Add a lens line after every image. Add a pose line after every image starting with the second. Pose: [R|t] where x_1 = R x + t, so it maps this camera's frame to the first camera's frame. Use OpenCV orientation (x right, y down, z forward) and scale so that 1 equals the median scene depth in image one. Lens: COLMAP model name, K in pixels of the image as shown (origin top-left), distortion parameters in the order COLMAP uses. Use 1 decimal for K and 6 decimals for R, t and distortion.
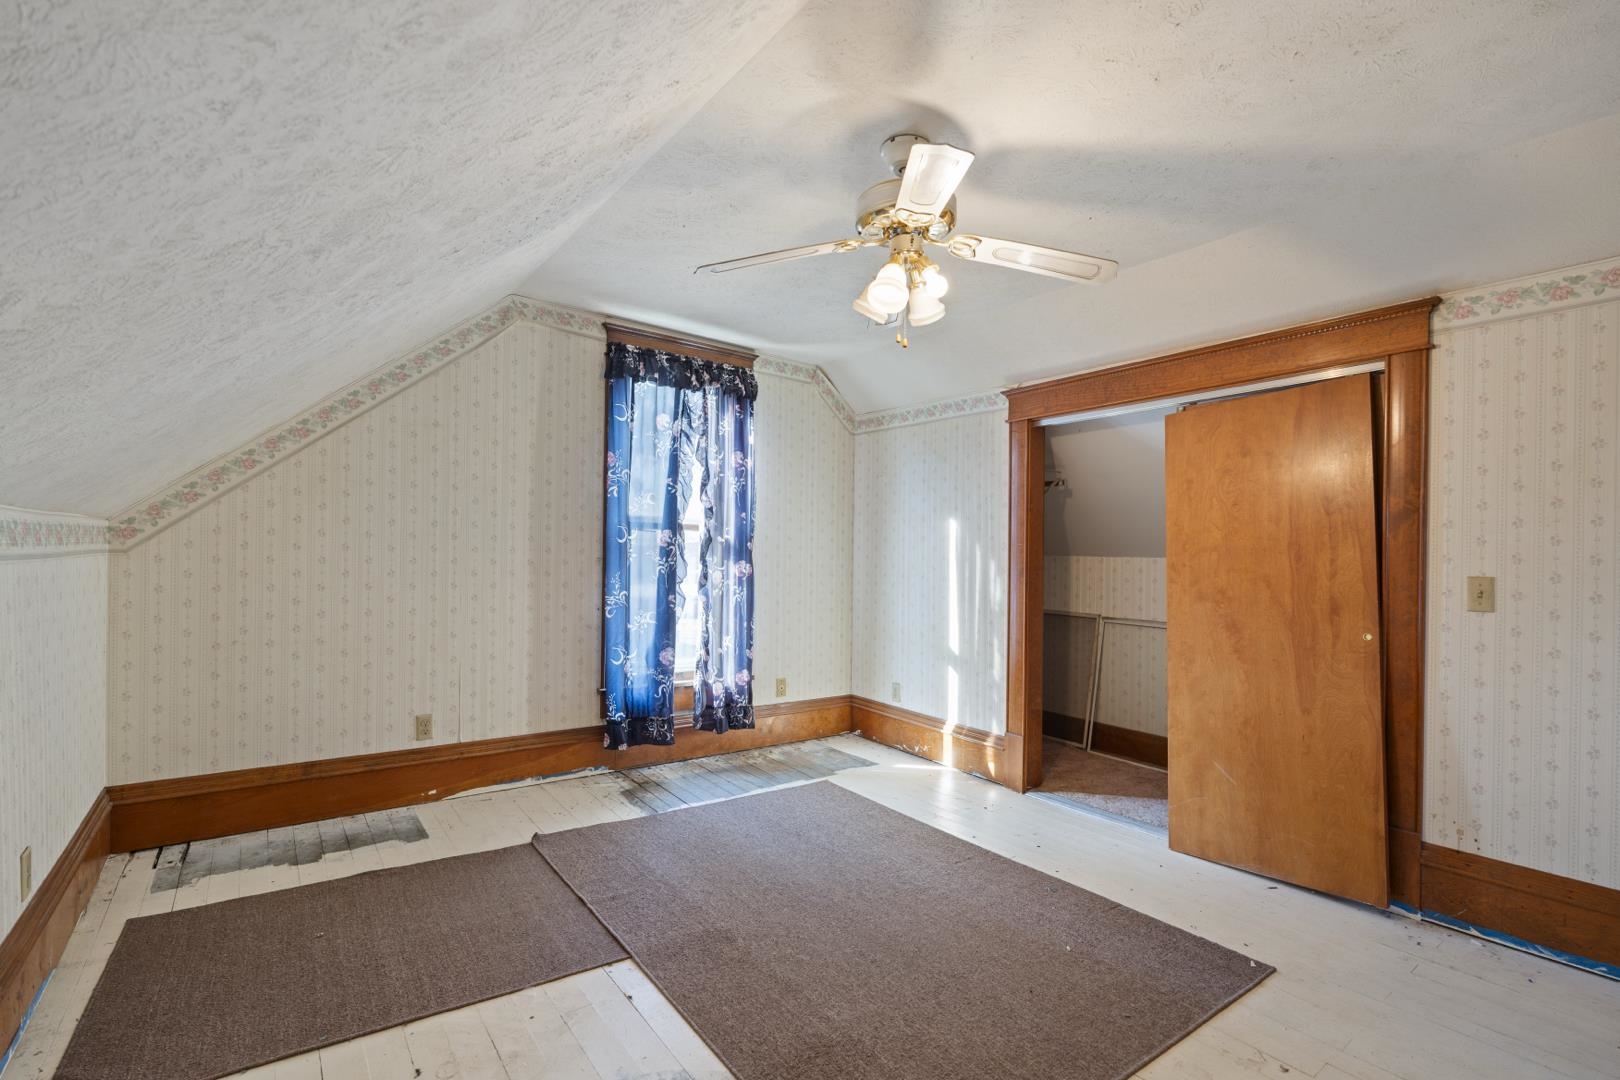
lens RADIAL K [[730.8, 0, 808.8], [0, 730.8, 561.9], [0, 0, 1]] dist [-0.004980, -0.000404]
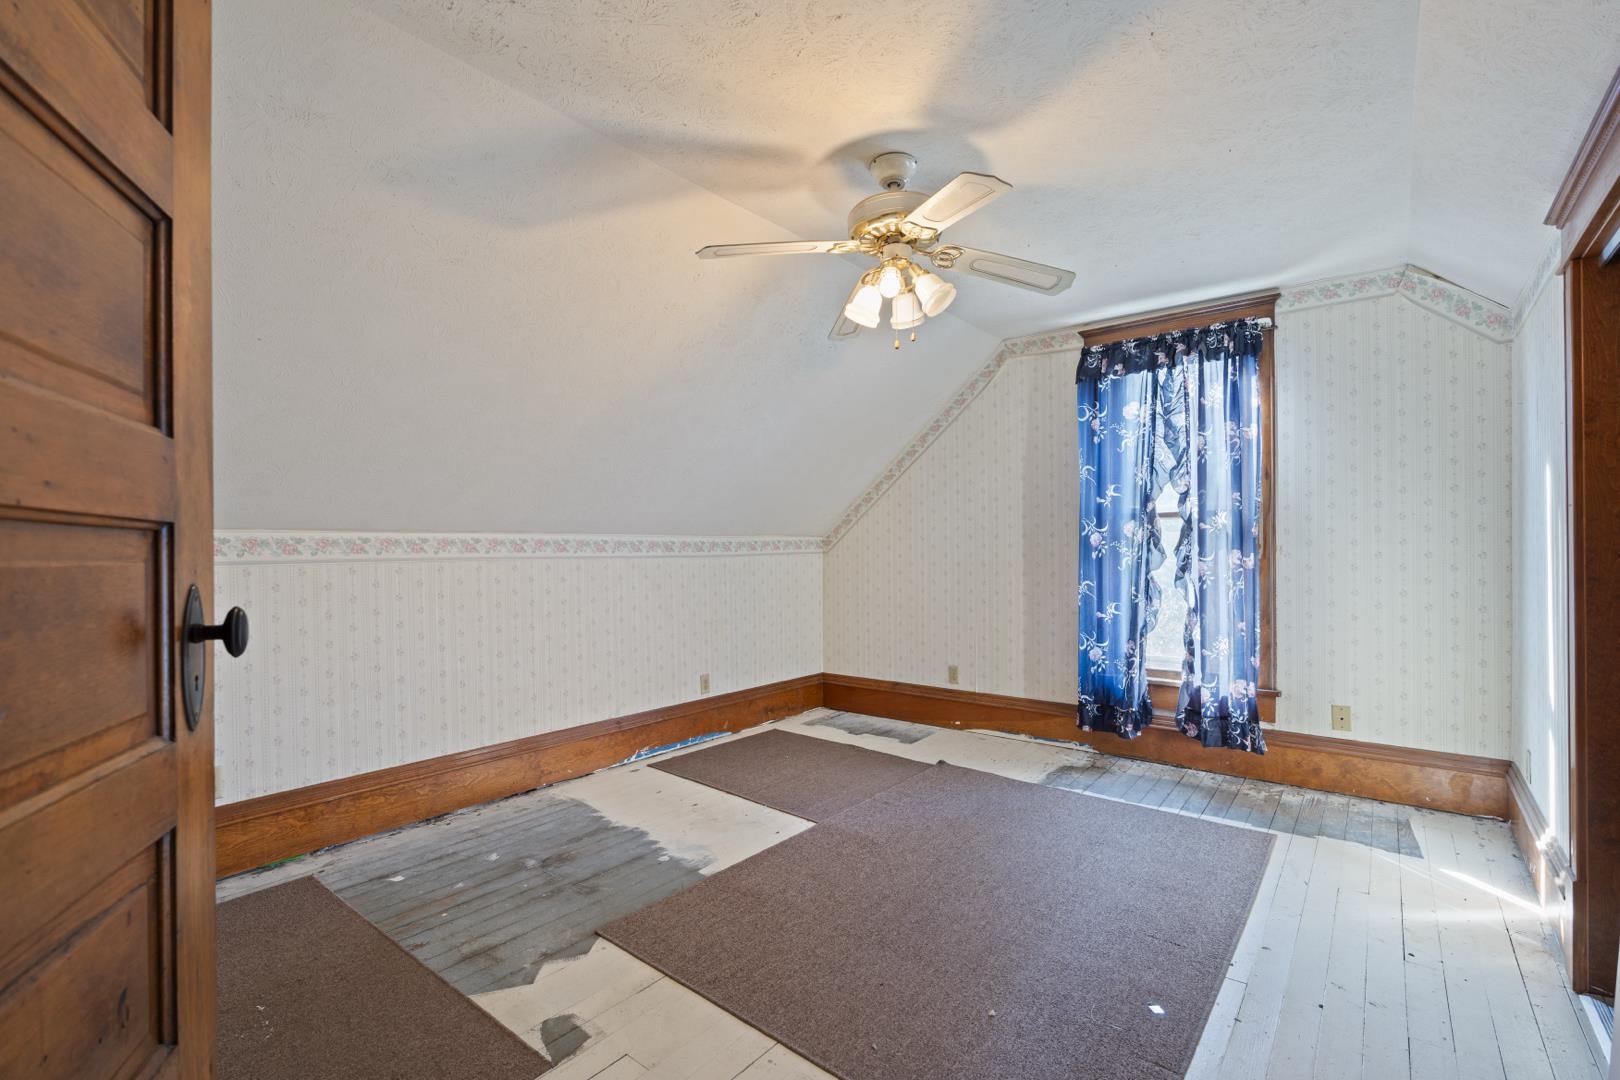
lens RADIAL K [[711.3, 0, 810.2], [0, 711.3, 556.5], [0, 0, 1]] dist [-0.005491, -0.000269]
pose [[0.245207, -0.013356, -0.969379, 0.649131], [0.008742, 0.999895, -0.011565, 0.012845], [0.969431, -0.005639, 0.245298, 0.361033]]
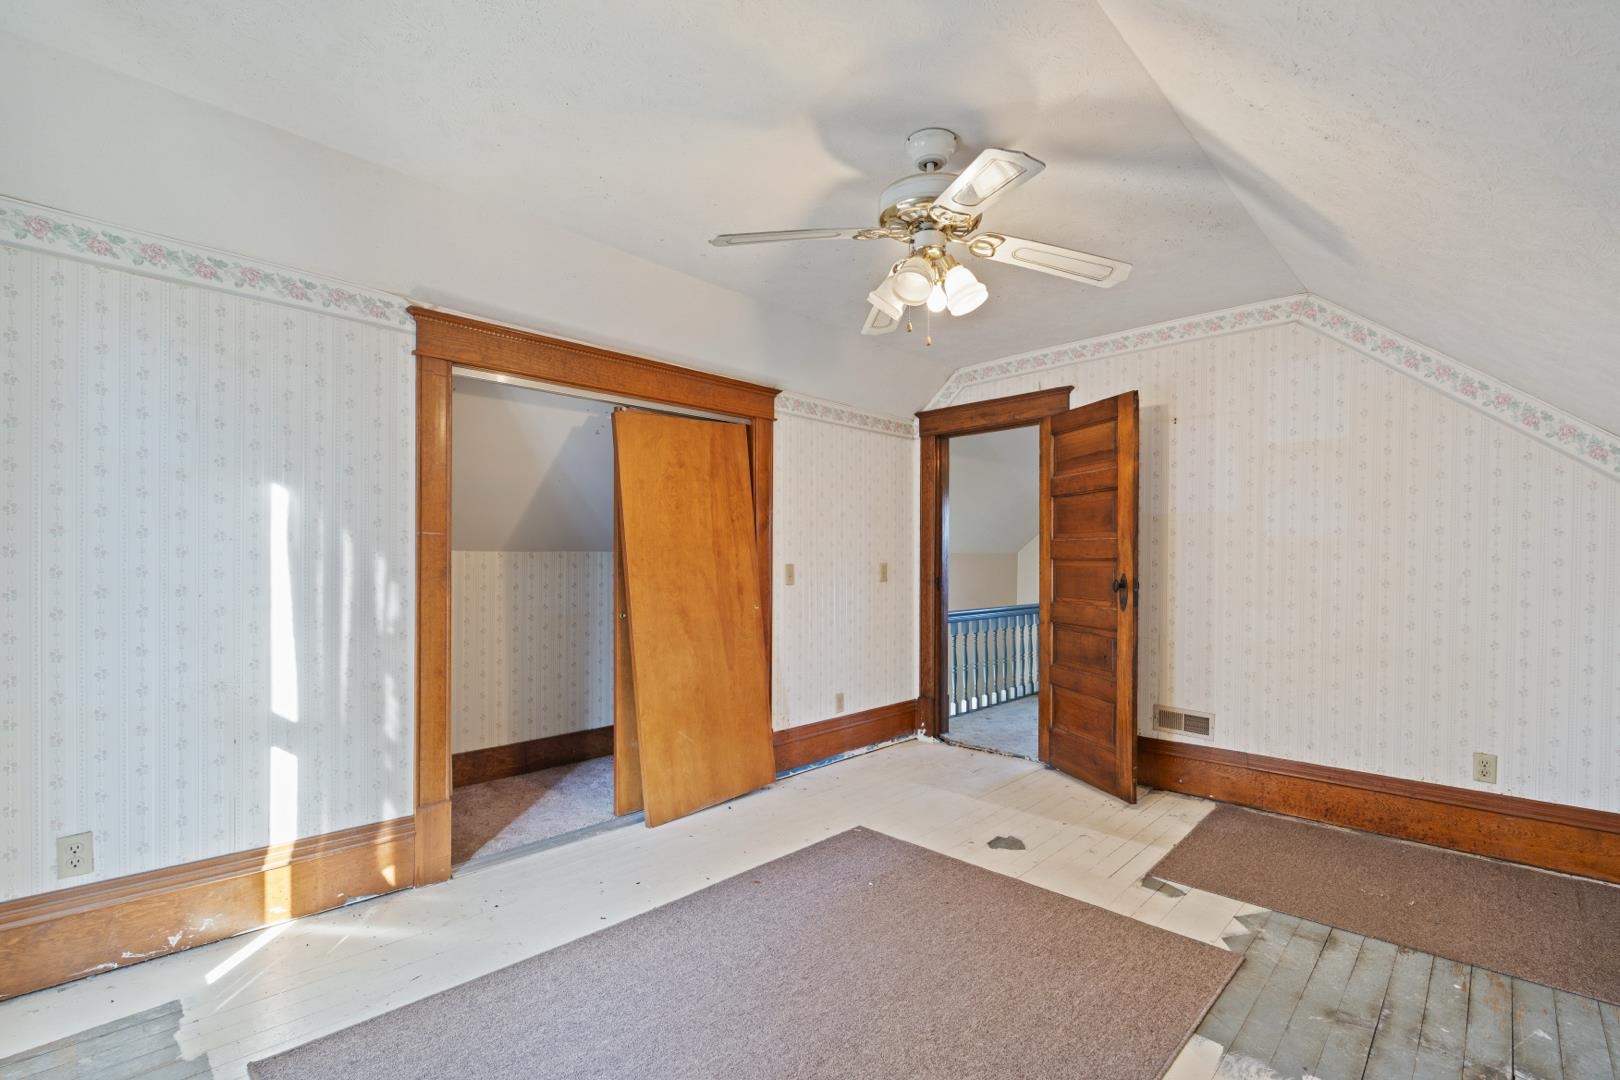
lens RADIAL K [[730.8, 0, 808.8], [0, 730.8, 561.9], [0, 0, 1]] dist [-0.004980, -0.000404]
pose [[-0.163104, -0.024182, 0.986313, -0.473503], [-0.004605, 0.999707, 0.023749, -0.015815], [-0.986598, -0.000668, -0.163167, 0.769868]]
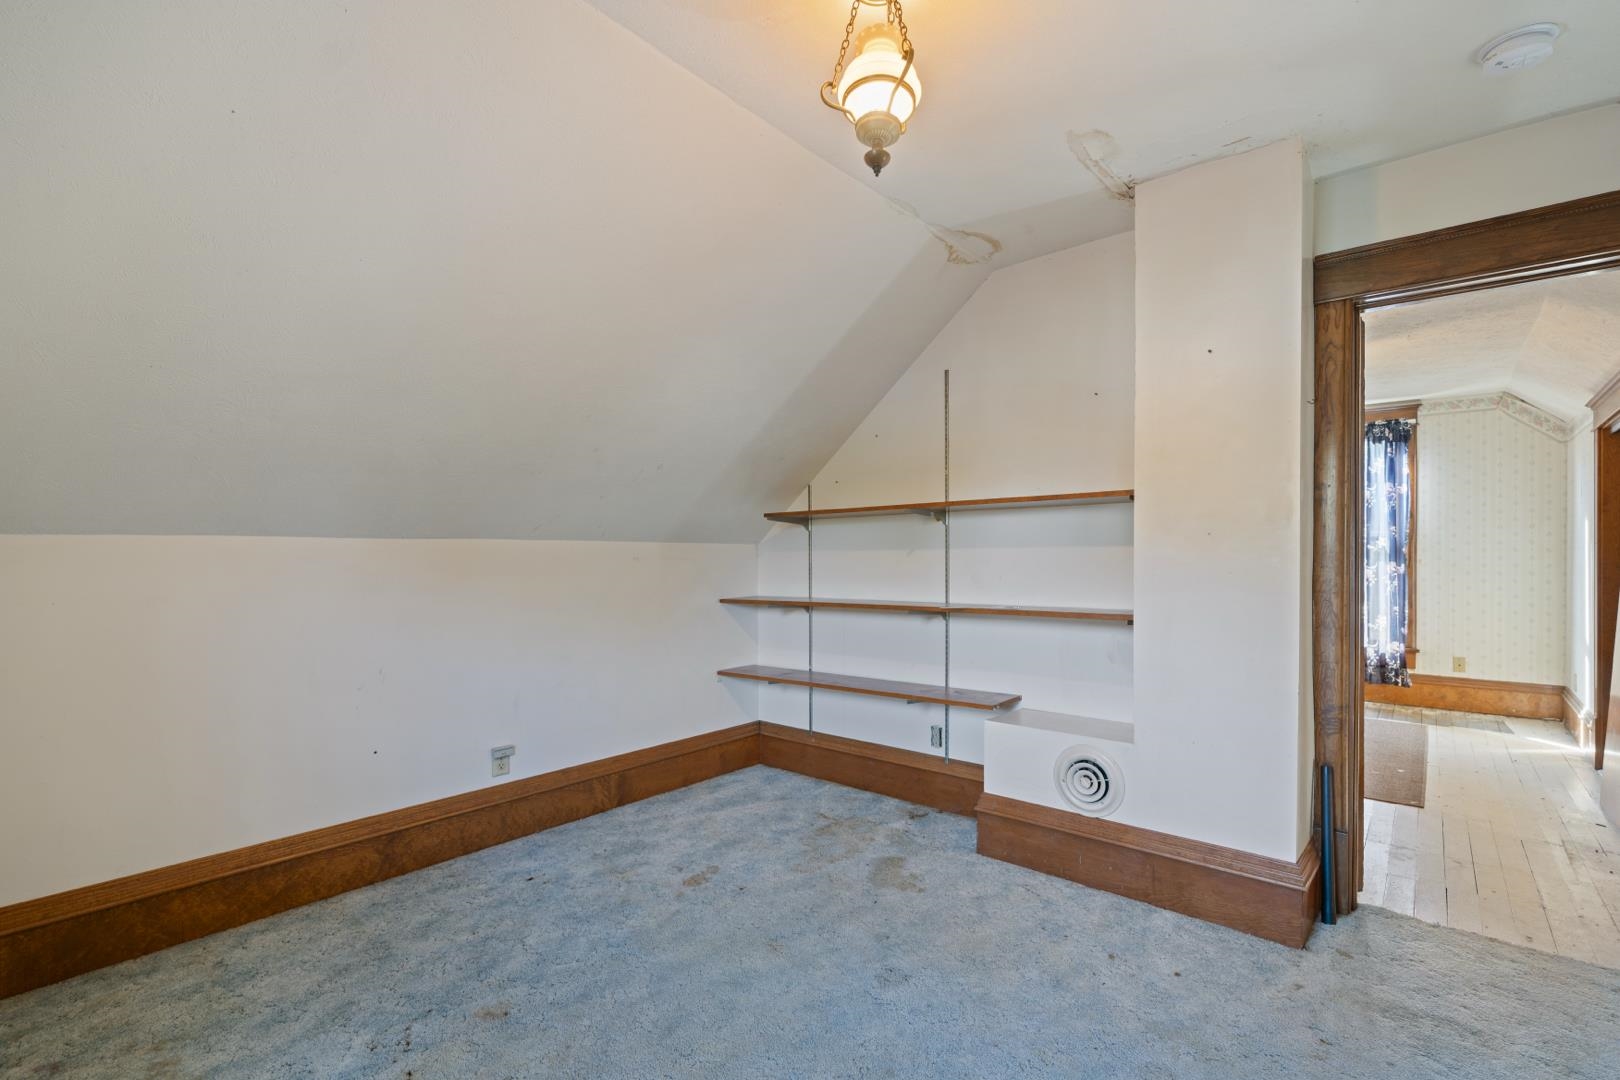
lens RADIAL K [[730.8, 0, 808.8], [0, 730.8, 561.9], [0, 0, 1]] dist [-0.004980, -0.000404]
pose [[0.223356, -0.008168, -0.974703, 1.107397], [0.002796, 0.999966, -0.007739, 0.006796], [0.974733, -0.000997, 0.223371, -0.410109]]
